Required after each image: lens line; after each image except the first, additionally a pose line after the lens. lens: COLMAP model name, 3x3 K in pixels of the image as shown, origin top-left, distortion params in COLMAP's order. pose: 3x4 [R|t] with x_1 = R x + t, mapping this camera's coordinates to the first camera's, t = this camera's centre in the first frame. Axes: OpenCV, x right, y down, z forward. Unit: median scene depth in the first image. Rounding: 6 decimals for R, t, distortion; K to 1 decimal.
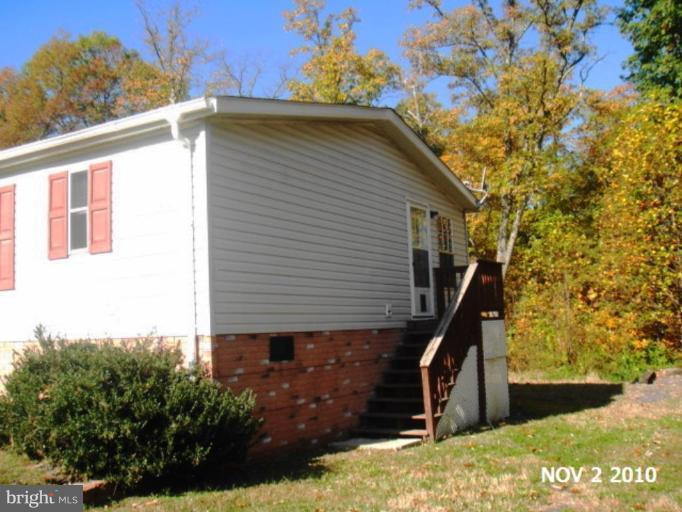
lens RADIAL K [[734.5, 0, 339.7], [0, 734.5, 254.7], [0, 0, 1]] dist [-0.198968, 0.209744]
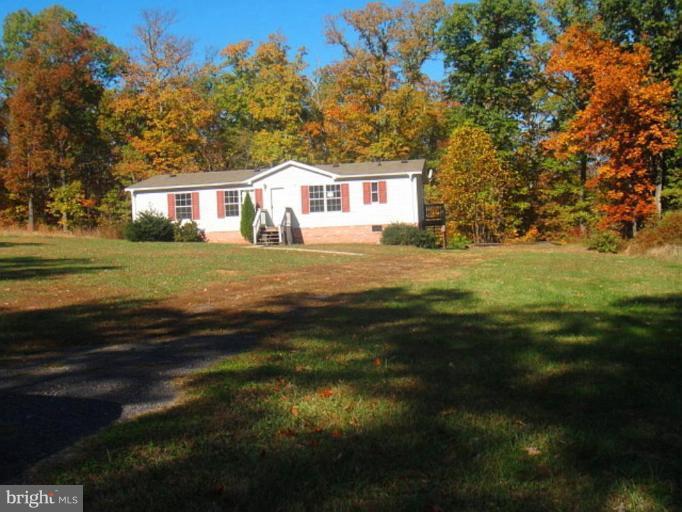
lens RADIAL K [[734.5, 0, 339.7], [0, 734.5, 254.7], [0, 0, 1]] dist [-0.198968, 0.209744]
pose [[0.942158, -0.020083, 0.334568, -0.991384], [-0.020529, 0.992872, 0.117407, -0.098911], [-0.334541, -0.117484, 0.935029, -1.437723]]
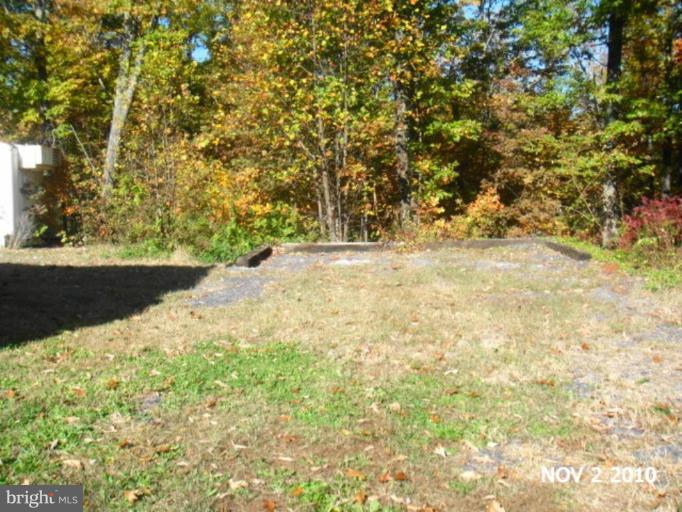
lens RADIAL K [[734.5, 0, 339.7], [0, 734.5, 254.7], [0, 0, 1]] dist [-0.198968, 0.209744]
pose [[0.912001, -0.018760, 0.409760, 0.209013], [-0.058245, 0.982909, 0.174636, 0.037031], [-0.406033, -0.183135, 0.895321, 0.302206]]
